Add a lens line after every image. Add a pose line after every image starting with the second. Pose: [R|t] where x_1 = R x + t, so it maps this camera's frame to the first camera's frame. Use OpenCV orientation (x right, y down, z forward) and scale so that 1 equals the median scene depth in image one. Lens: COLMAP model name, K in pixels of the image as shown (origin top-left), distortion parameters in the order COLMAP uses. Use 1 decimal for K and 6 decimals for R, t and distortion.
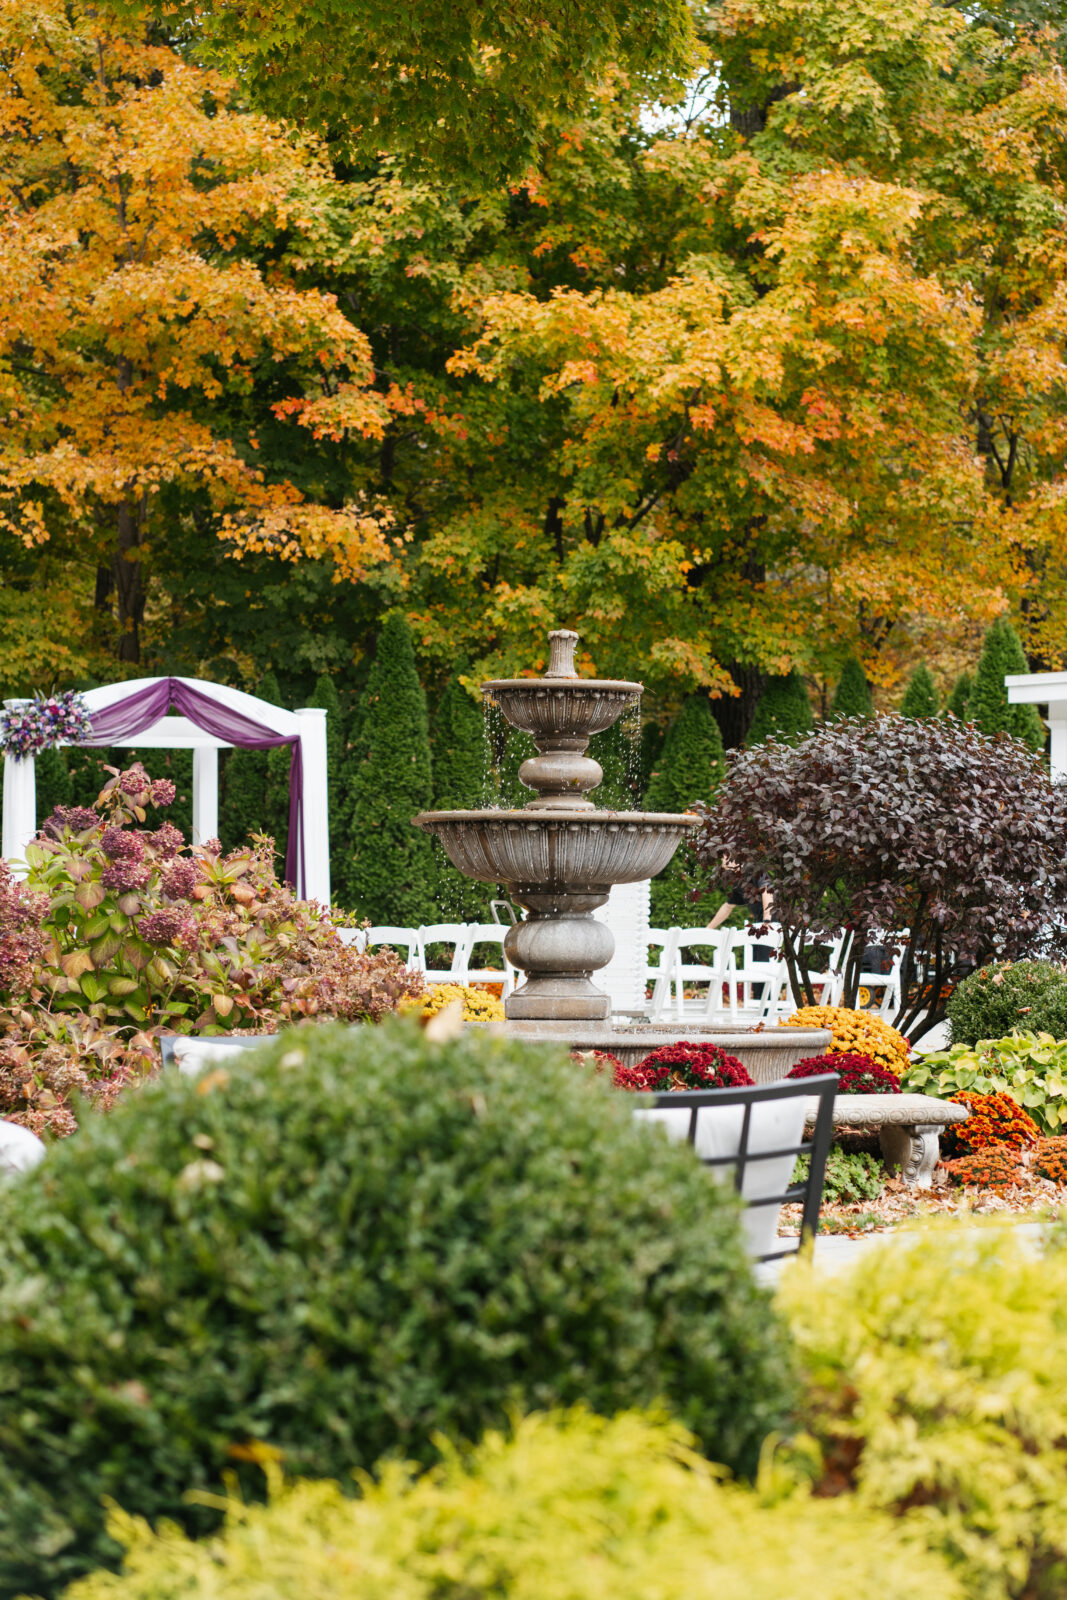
lens RADIAL K [[4109.1, 0, 533.5], [0, 4109.1, 800.0], [0, 0, 1]] dist [0.094312, -0.917119]
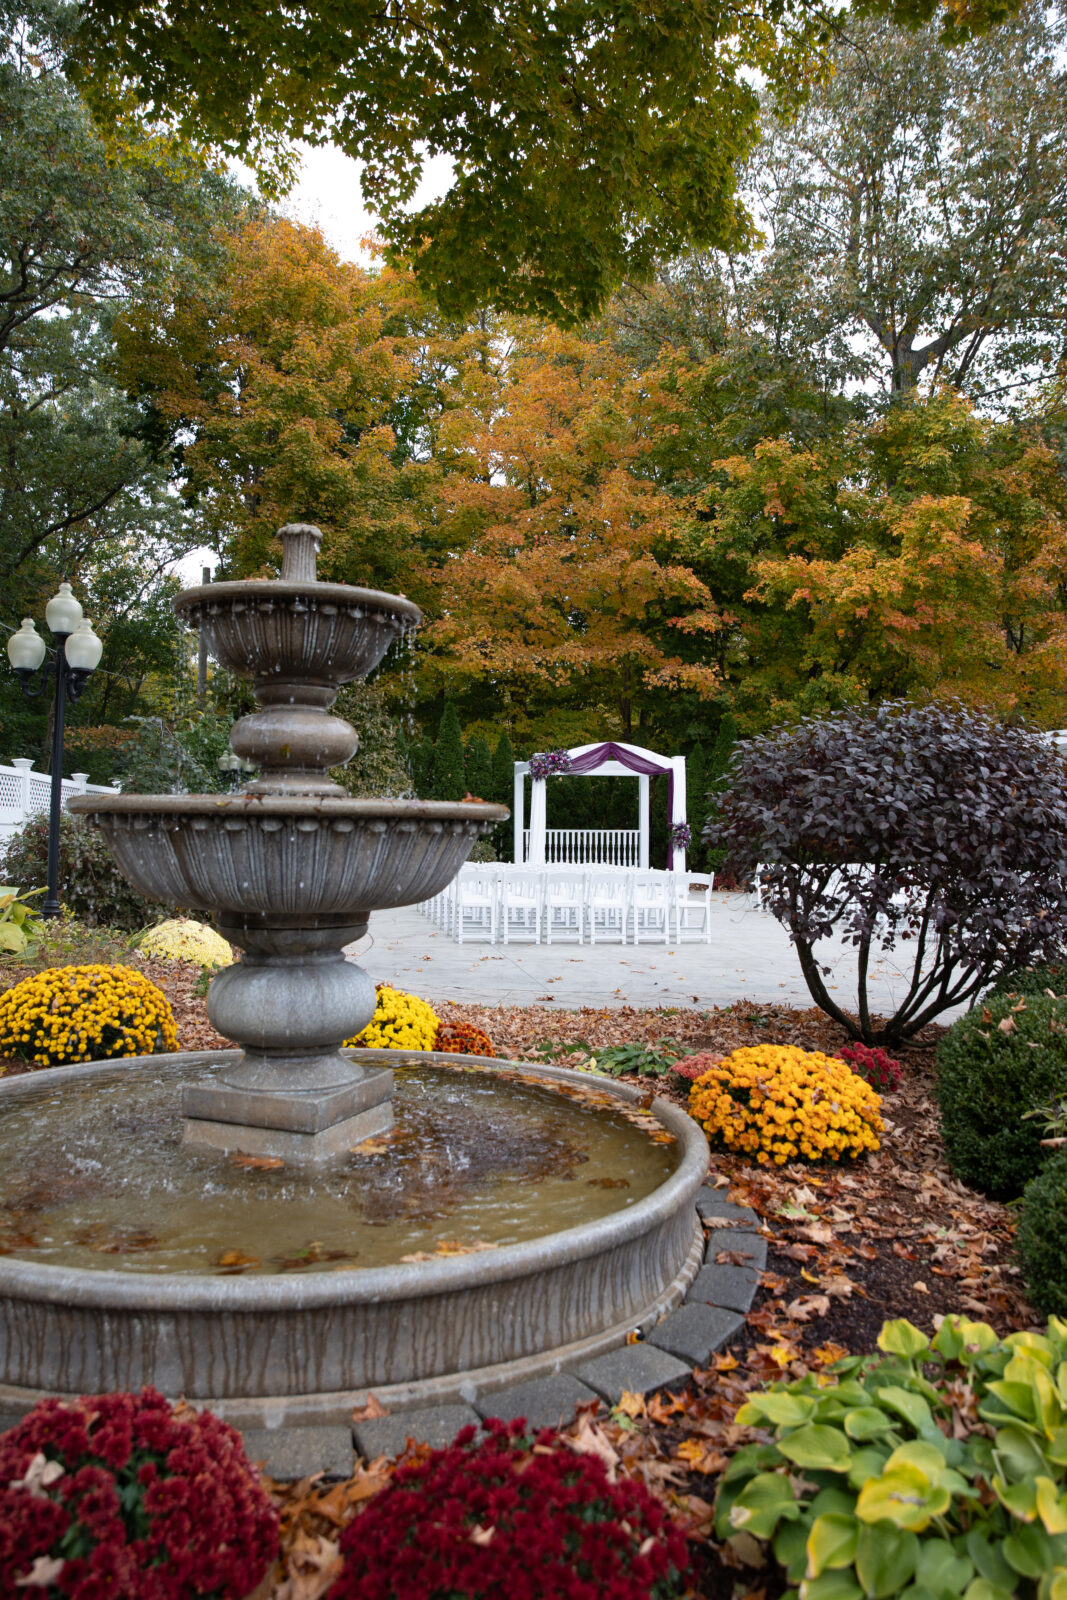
lens RADIAL K [[1138.5, 0, 533.5], [0, 1138.5, 800.0], [0, 0, 1]] dist [-0.144948, 0.240026]
pose [[0.956438, -0.006997, -0.291851, 0.046659], [0.006560, 0.999975, -0.002476, 0.001846], [0.291861, 0.000454, 0.956461, 0.405264]]
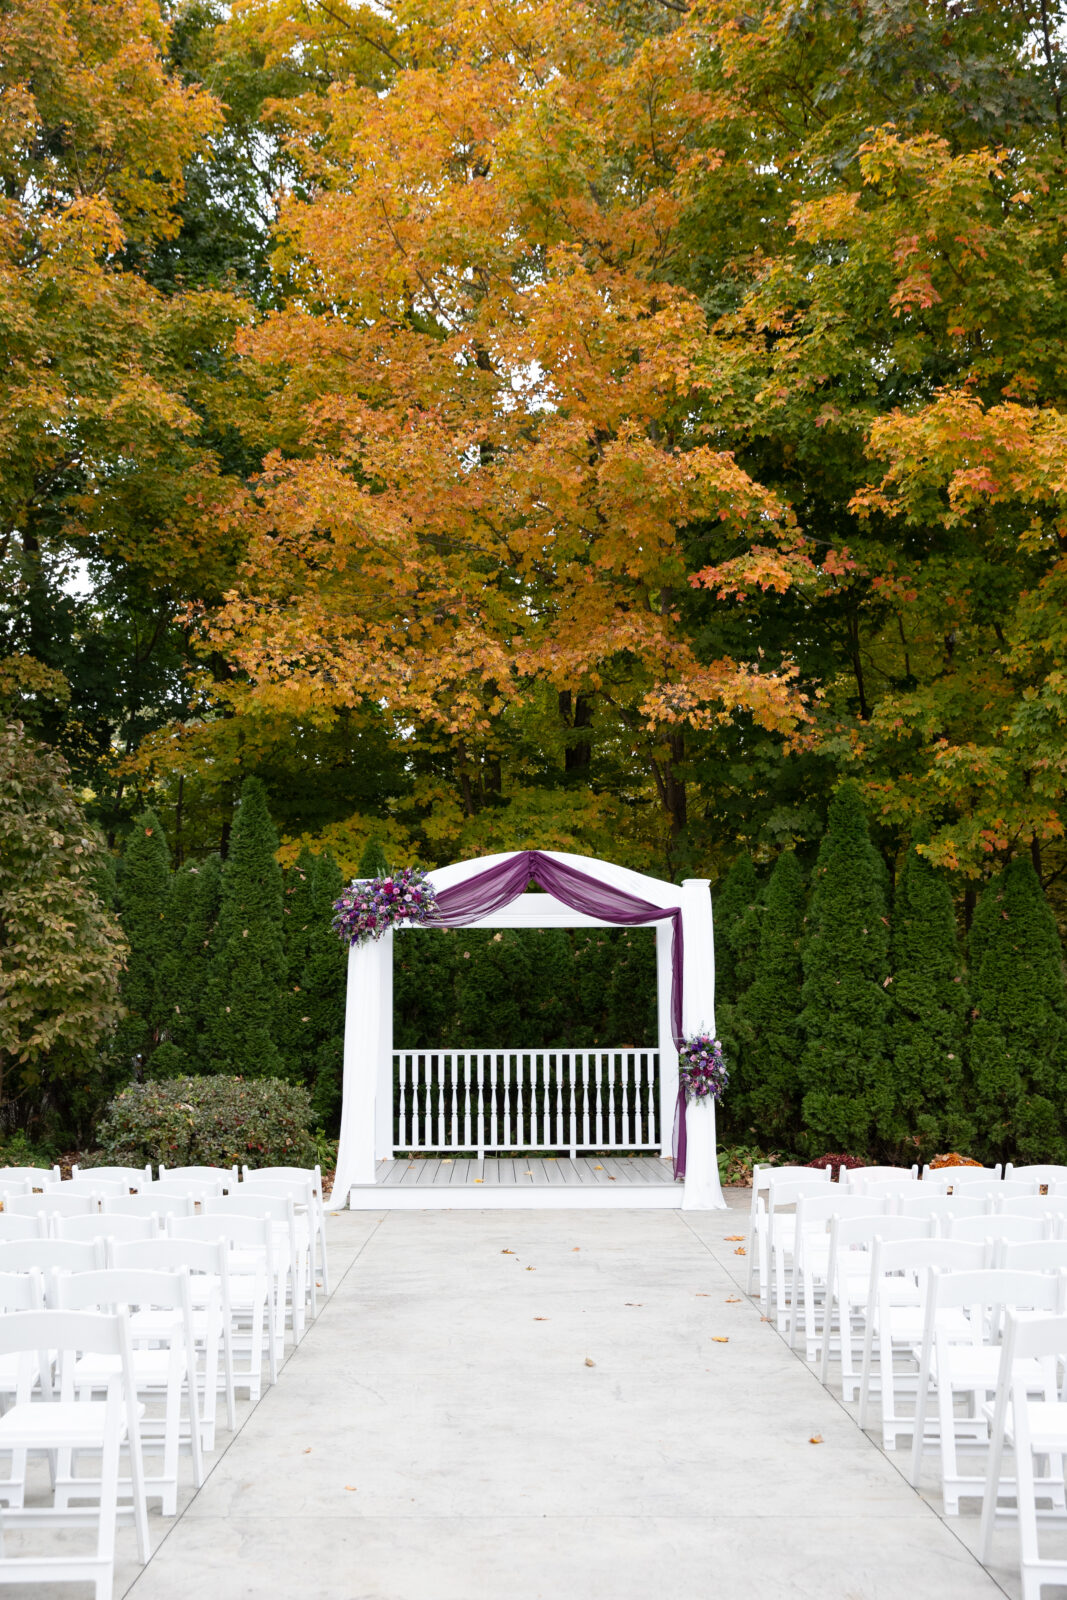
lens RADIAL K [[1737.0, 0, 533.5], [0, 1737.0, 800.0], [0, 0, 1]] dist [0.009574, 0.026720]
pose [[0.898754, -0.061428, -0.434129, 0.082942], [0.020333, 0.994911, -0.098683, -0.002116], [0.437982, 0.079864, 0.895429, 0.630758]]
